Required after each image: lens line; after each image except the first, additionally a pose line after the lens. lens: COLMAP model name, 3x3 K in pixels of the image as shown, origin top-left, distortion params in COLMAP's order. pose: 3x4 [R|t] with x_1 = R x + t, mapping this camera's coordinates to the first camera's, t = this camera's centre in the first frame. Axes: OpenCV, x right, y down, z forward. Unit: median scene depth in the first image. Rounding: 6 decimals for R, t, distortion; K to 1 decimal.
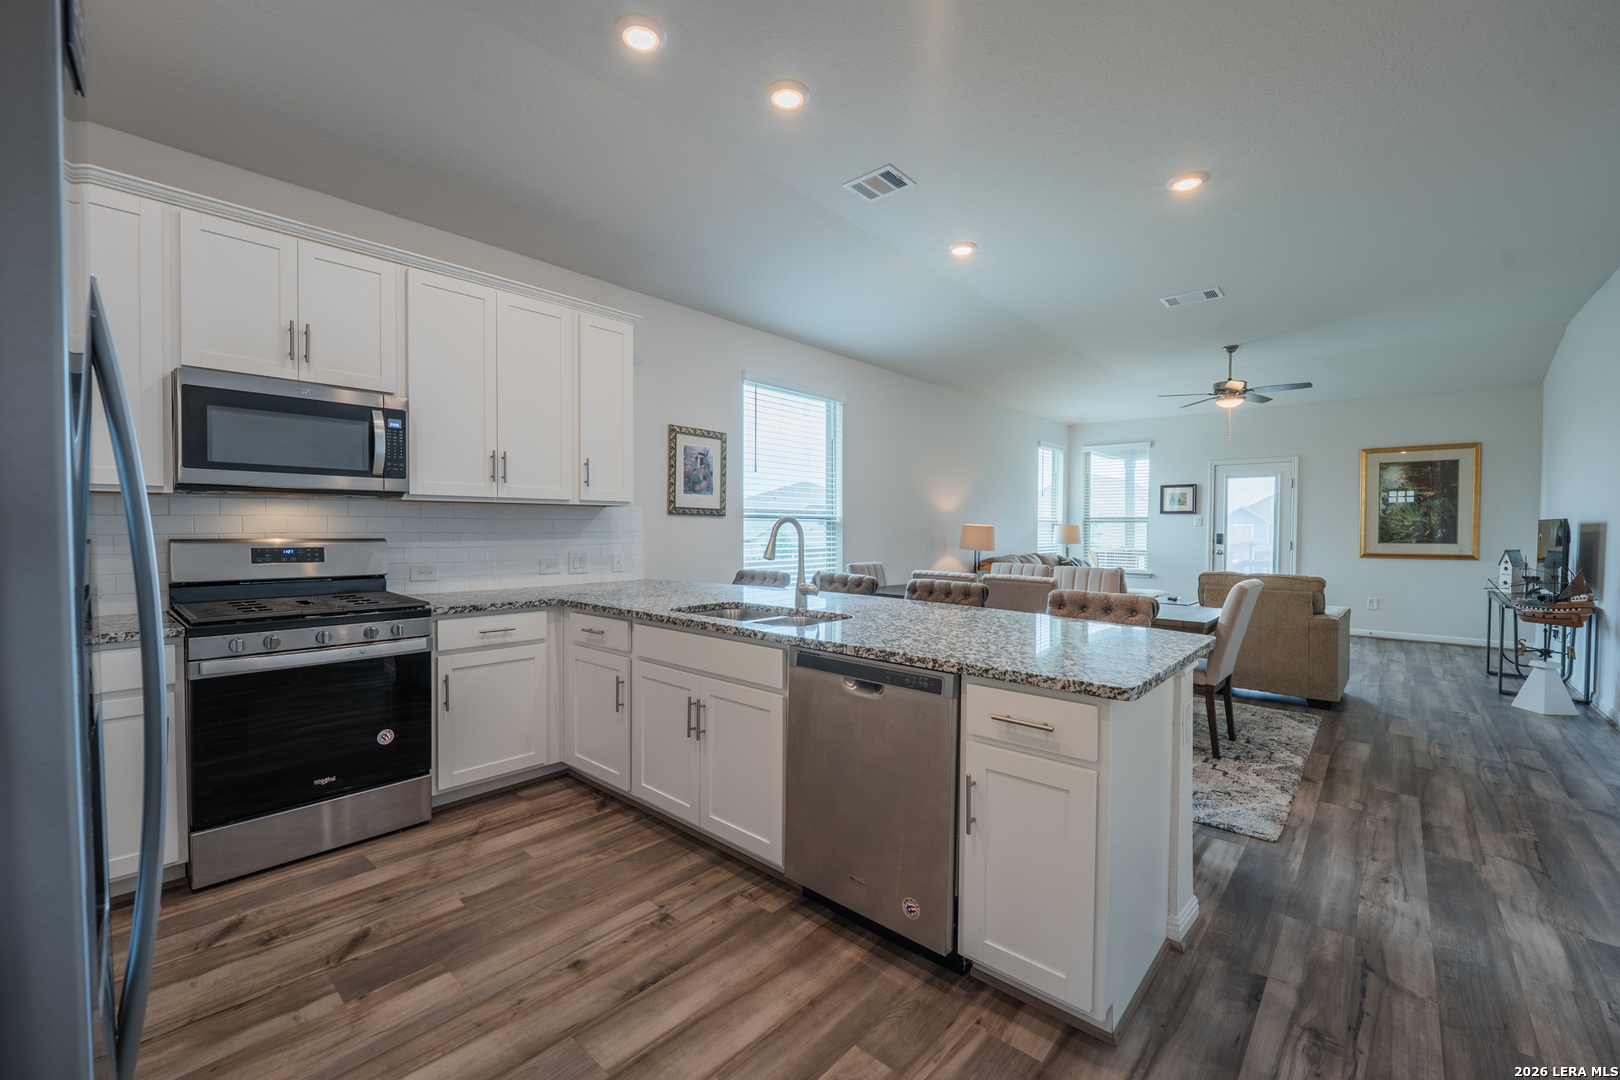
lens RADIAL K [[661.5, 0, 799.5], [0, 661.5, 541.3], [0, 0, 1]] dist [-0.005215, -0.003542]
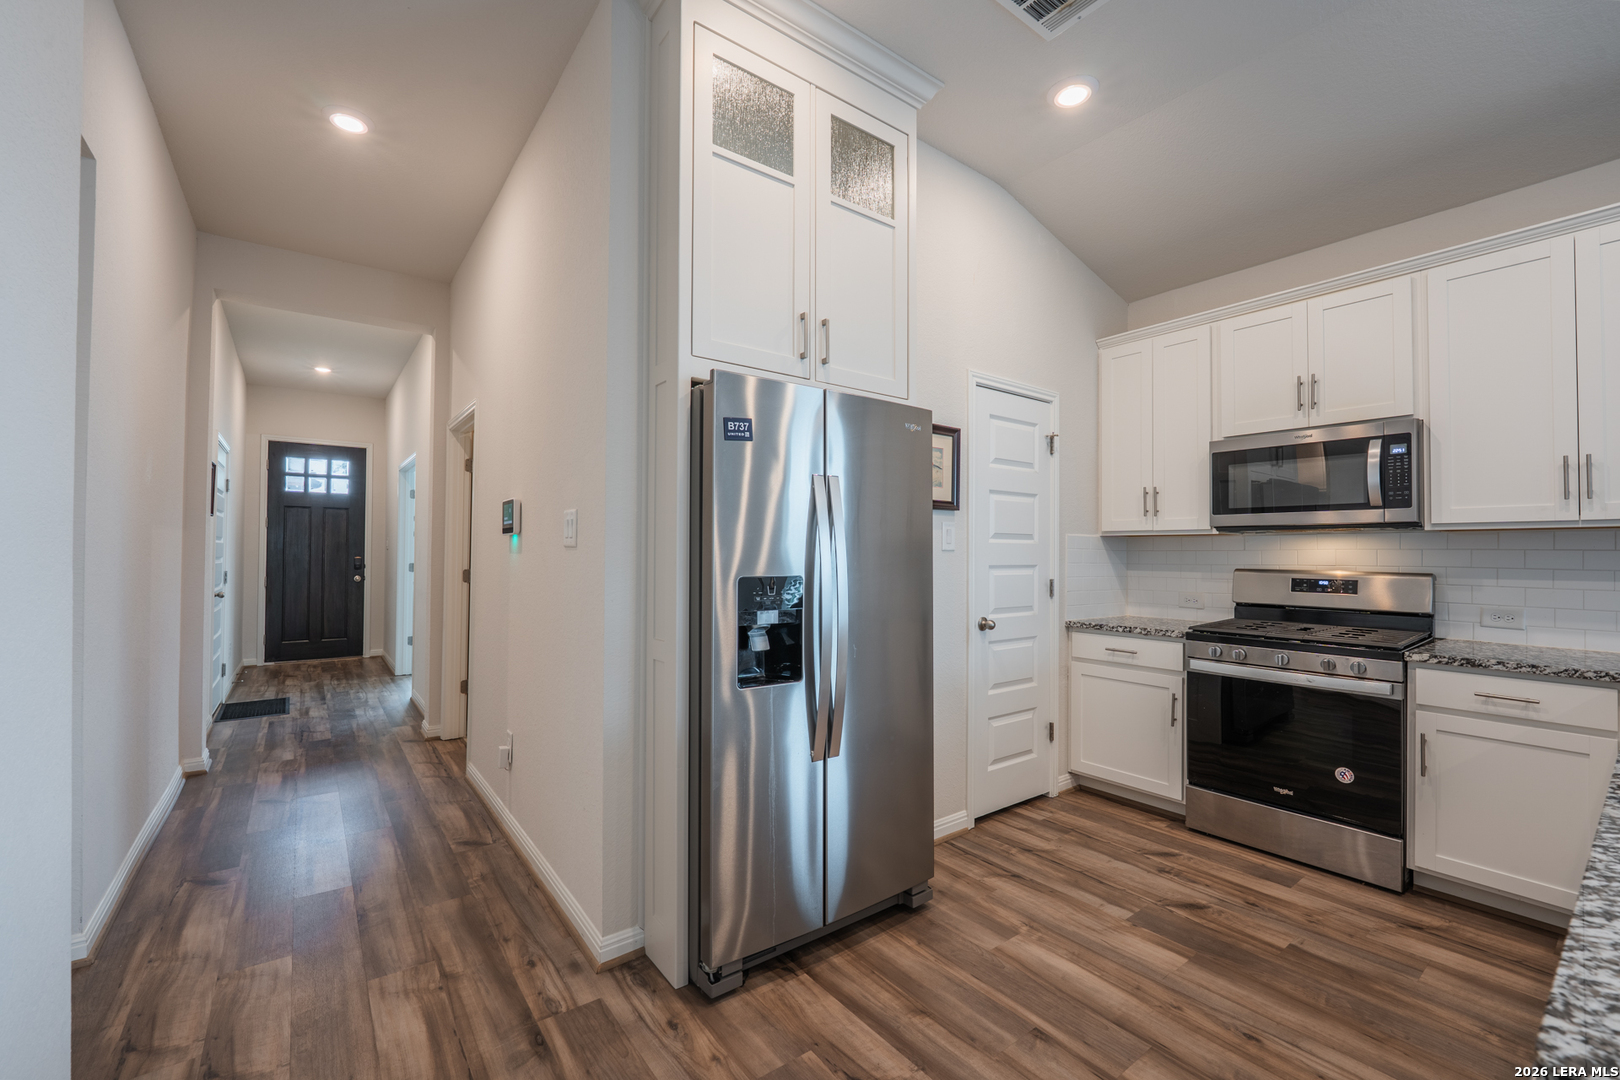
lens RADIAL K [[661.5, 0, 799.5], [0, 661.5, 541.3], [0, 0, 1]] dist [-0.005215, -0.003542]
pose [[-0.191255, -0.022846, -0.981274, 0.283003], [-0.028042, 0.999448, -0.017804, -0.005592], [0.981140, 0.024112, -0.191791, 0.223224]]
